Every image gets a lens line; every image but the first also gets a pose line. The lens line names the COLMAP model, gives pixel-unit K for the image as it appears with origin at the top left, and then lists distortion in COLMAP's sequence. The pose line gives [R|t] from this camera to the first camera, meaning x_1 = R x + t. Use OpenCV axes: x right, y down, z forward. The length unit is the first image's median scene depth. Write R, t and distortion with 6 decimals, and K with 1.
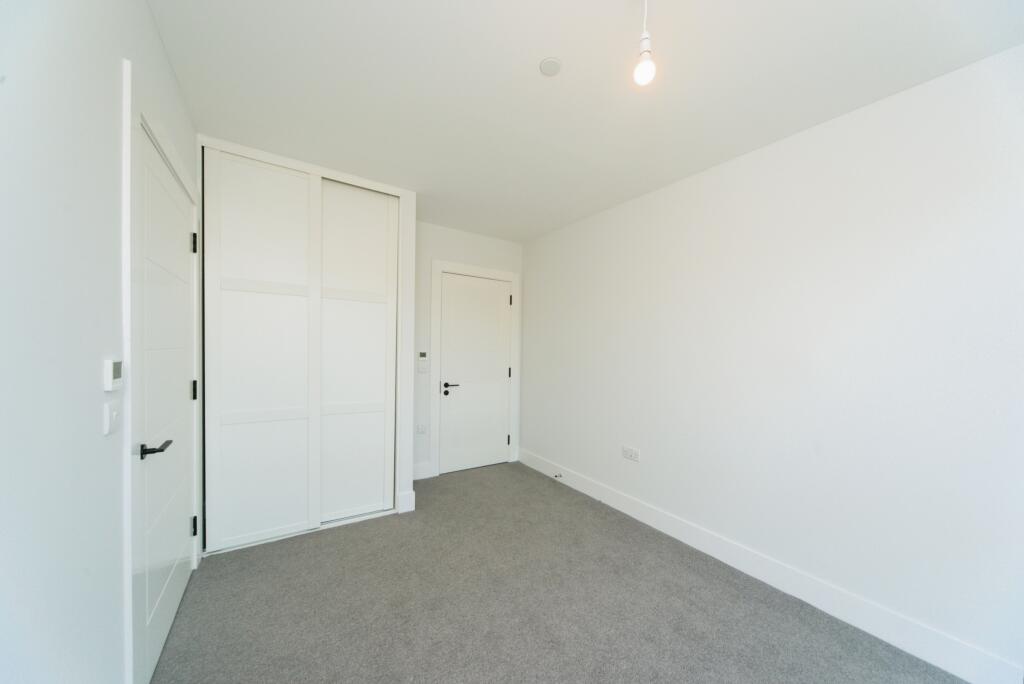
lens RADIAL K [[350.2, 0, 518.5], [0, 350.2, 349.1], [0, 0, 1]] dist [-0.001037, -0.000422]
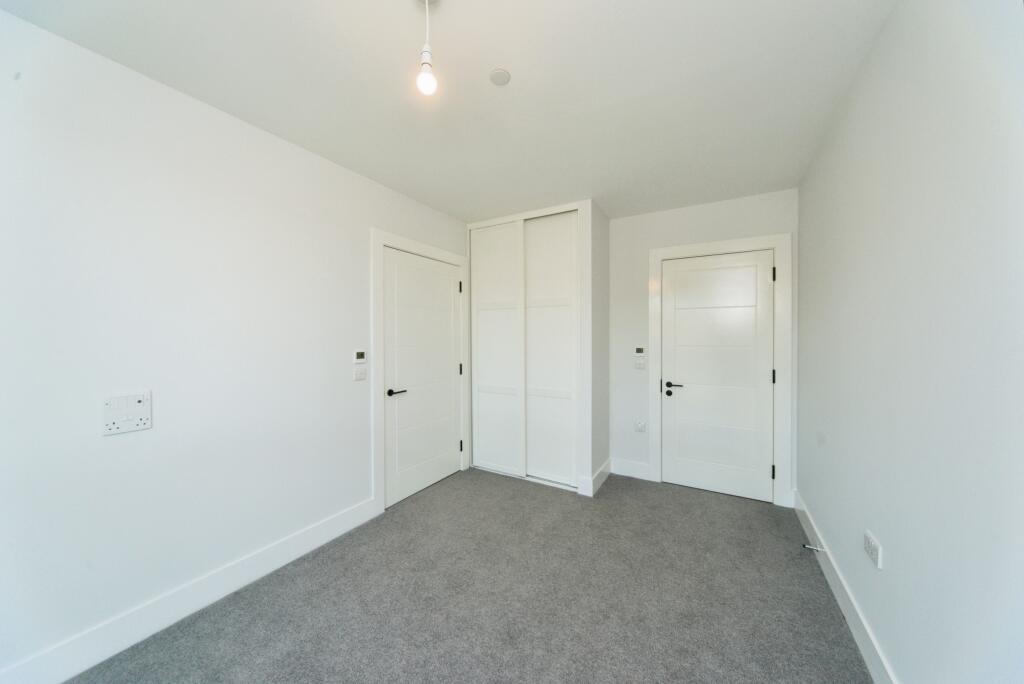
lens RADIAL K [[350.2, 0, 506.5], [0, 350.2, 341.4], [0, 0, 1]] dist [-0.001037, -0.000422]
pose [[0.426879, -0.021963, -0.904042, 0.504591], [0.010428, 0.999758, -0.019364, 0.006104], [0.904249, -0.001161, 0.427005, 0.282675]]
